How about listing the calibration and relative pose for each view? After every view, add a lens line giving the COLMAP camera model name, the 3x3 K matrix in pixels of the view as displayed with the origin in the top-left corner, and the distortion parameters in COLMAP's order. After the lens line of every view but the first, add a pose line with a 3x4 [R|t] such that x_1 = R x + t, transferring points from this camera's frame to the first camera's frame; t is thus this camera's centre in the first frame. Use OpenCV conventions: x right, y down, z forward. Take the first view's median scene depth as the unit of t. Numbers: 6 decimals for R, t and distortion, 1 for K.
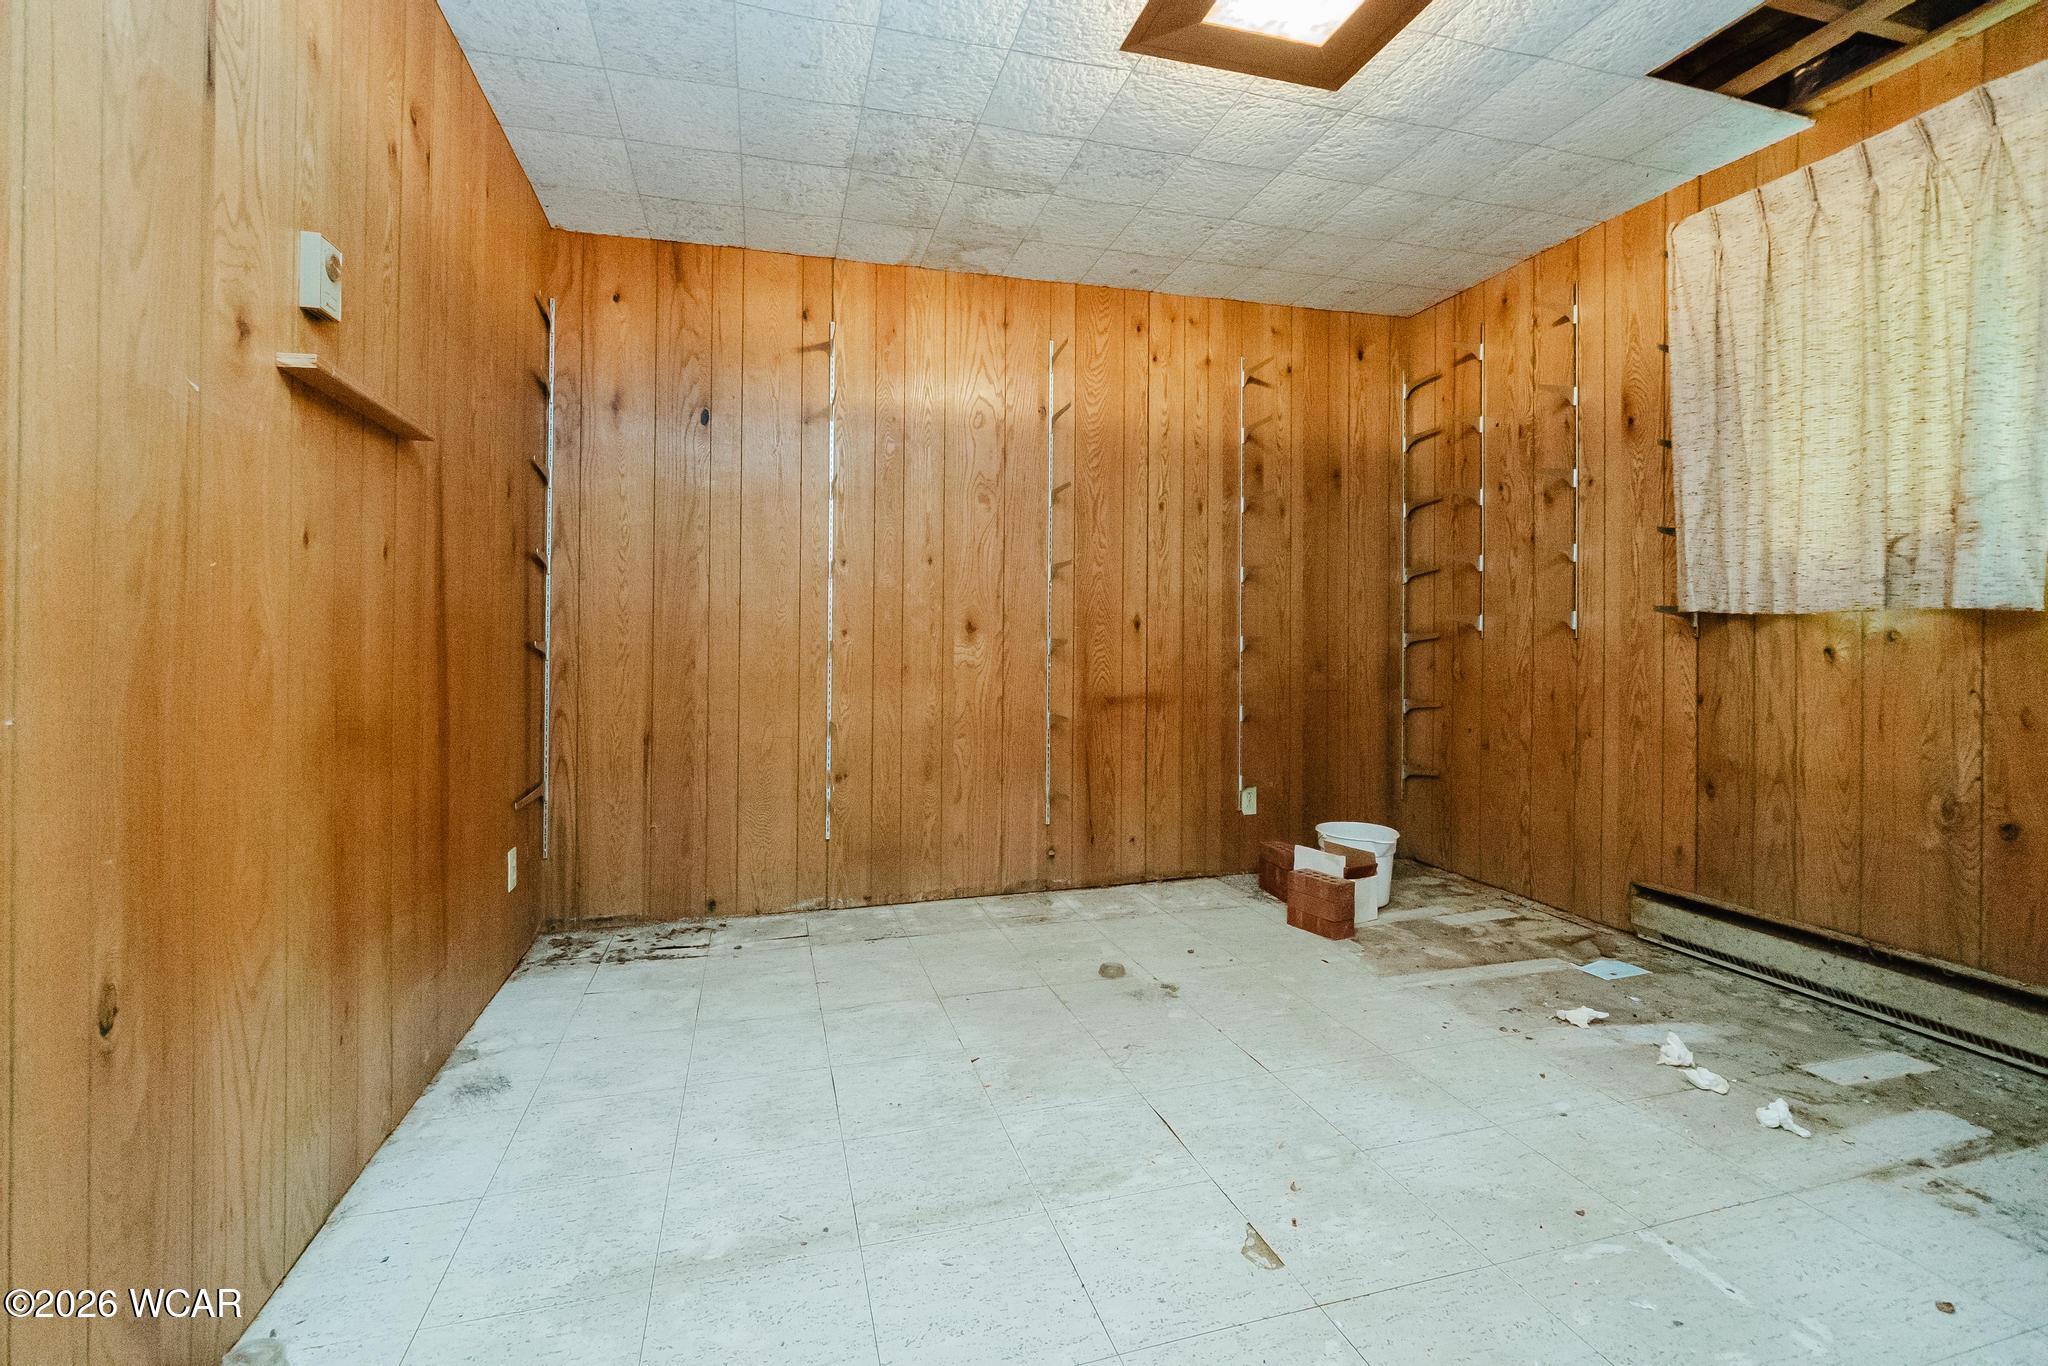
lens RADIAL K [[882.1, 0, 982.2], [0, 882.1, 670.2], [0, 0, 1]] dist [-0.007726, -0.000506]
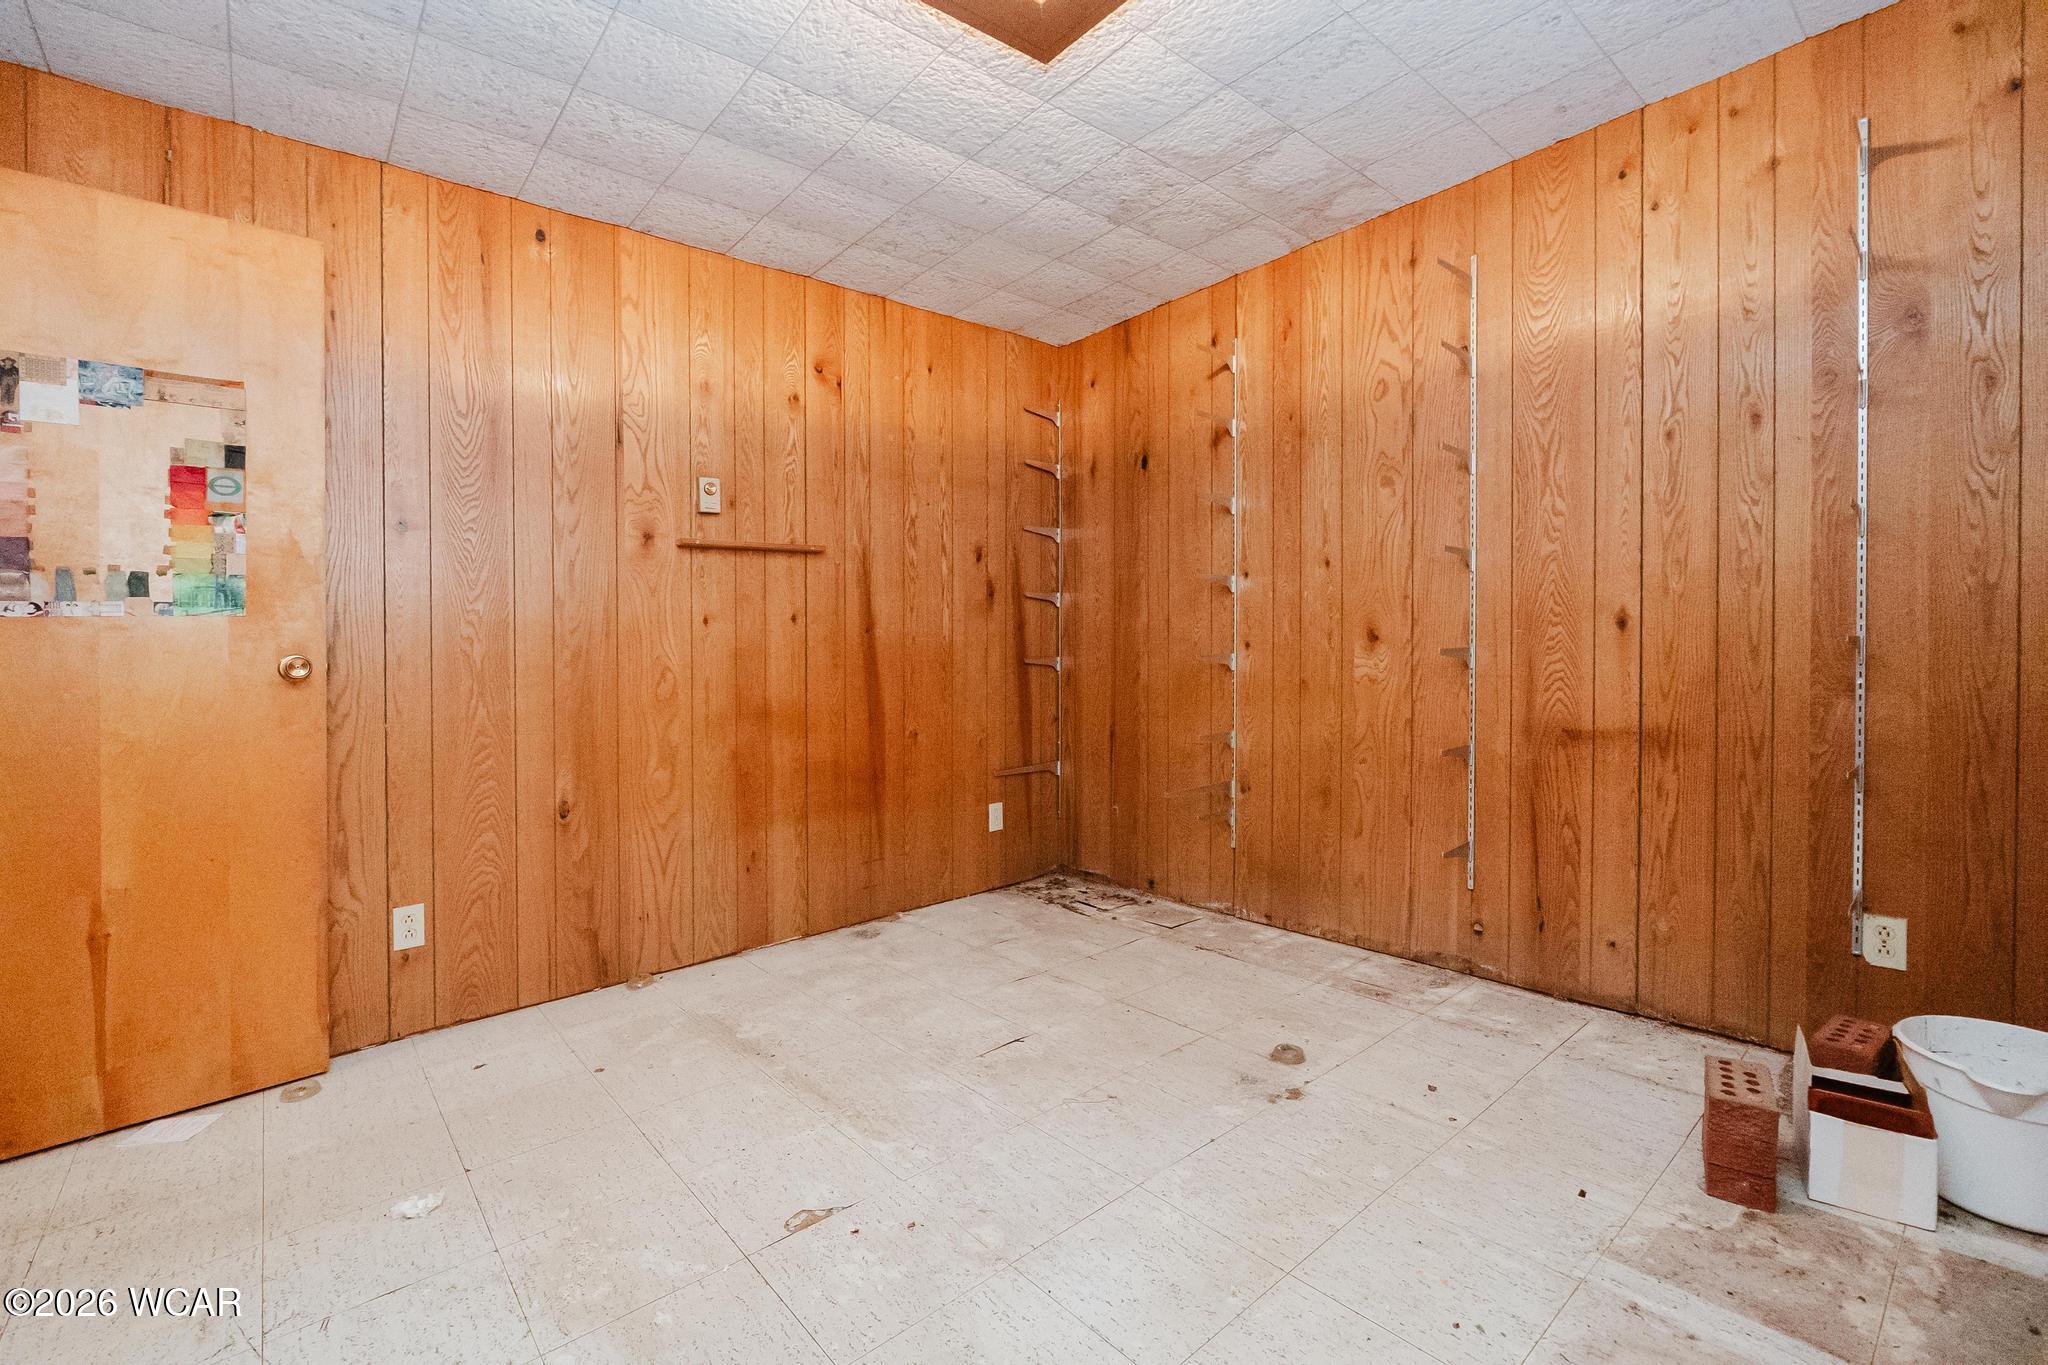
lens RADIAL K [[882.1, 0, 1019.1], [0, 882.1, 673.6], [0, 0, 1]] dist [-0.007726, -0.000506]
pose [[0.426894, 0.014245, -0.904189, 0.650783], [-0.001907, 0.999888, 0.014853, -0.025463], [0.904300, -0.004616, 0.426874, 0.345254]]
